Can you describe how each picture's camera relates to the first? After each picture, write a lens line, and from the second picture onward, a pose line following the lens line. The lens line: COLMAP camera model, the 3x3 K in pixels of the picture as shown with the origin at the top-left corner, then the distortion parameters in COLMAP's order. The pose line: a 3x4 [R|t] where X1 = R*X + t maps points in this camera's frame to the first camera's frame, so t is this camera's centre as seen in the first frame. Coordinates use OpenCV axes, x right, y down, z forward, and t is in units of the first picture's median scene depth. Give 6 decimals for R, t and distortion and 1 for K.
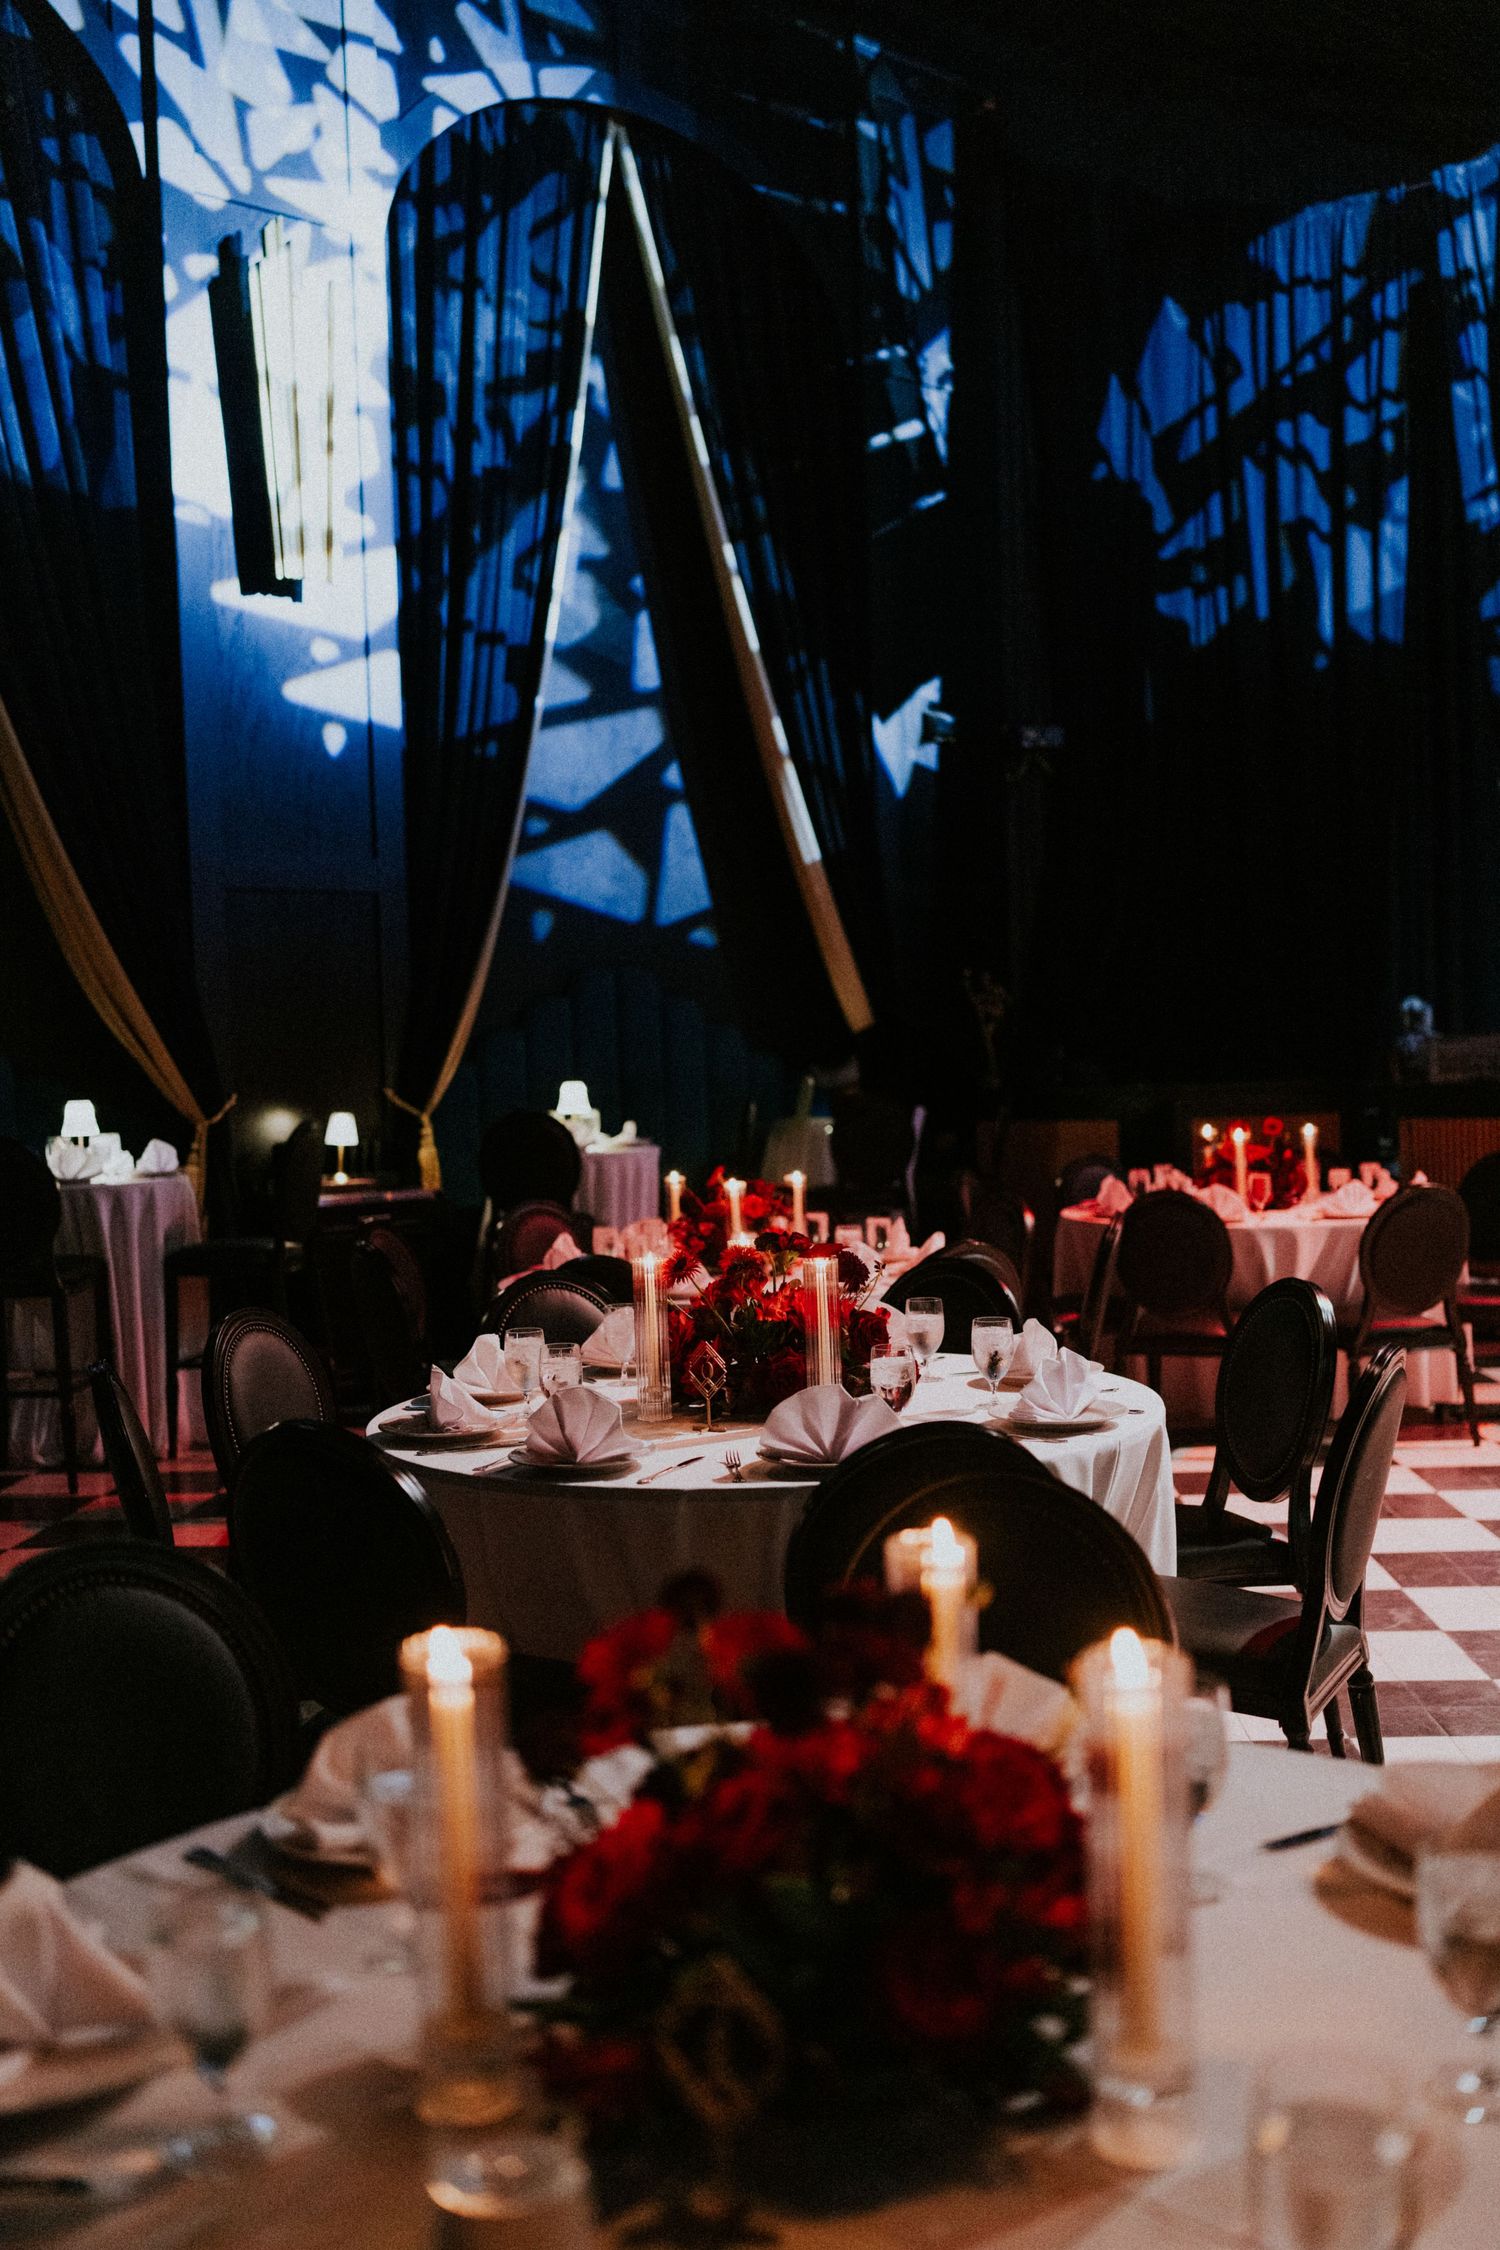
lens RADIAL K [[2399.8, 0, 750.0], [0, 2399.8, 1125.0], [0, 0, 1]] dist [0.223859, -0.011227]
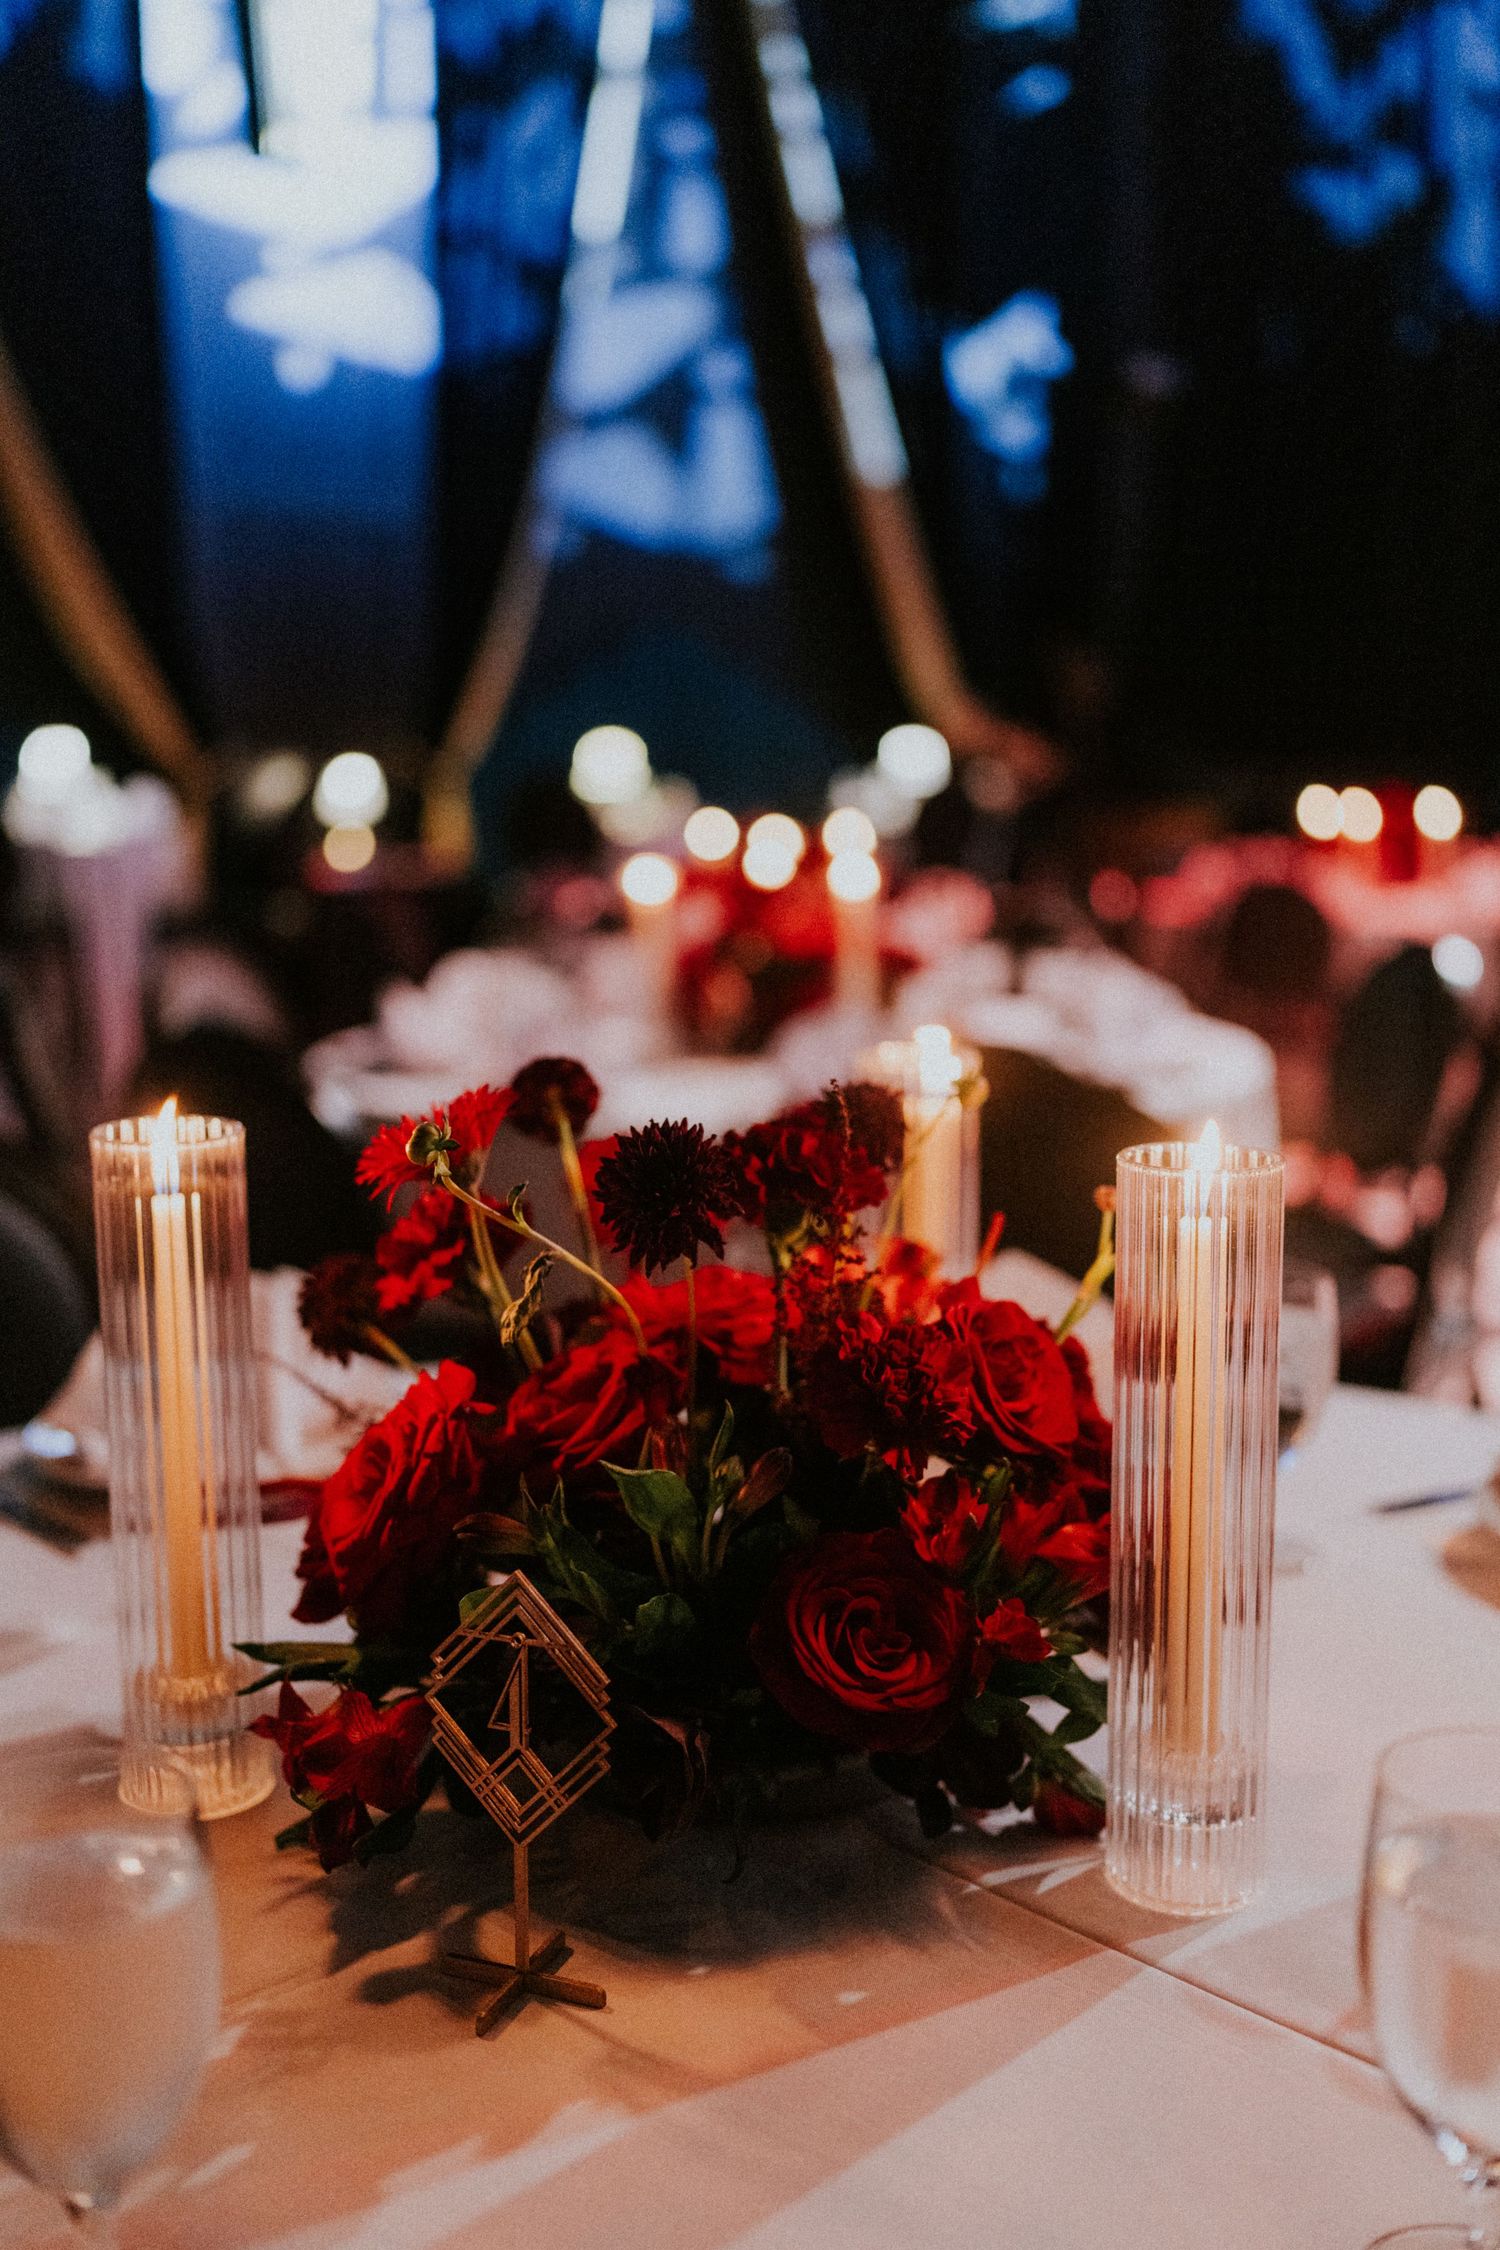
lens RADIAL K [[2399.8, 0, 750.0], [0, 2399.8, 1125.0], [0, 0, 1]] dist [0.223859, -0.011227]
pose [[0.998754, 0.036703, -0.033827, 0.055598], [-0.033518, 0.995347, 0.090337, 0.143653], [0.036985, -0.089090, 0.995337, 0.343602]]
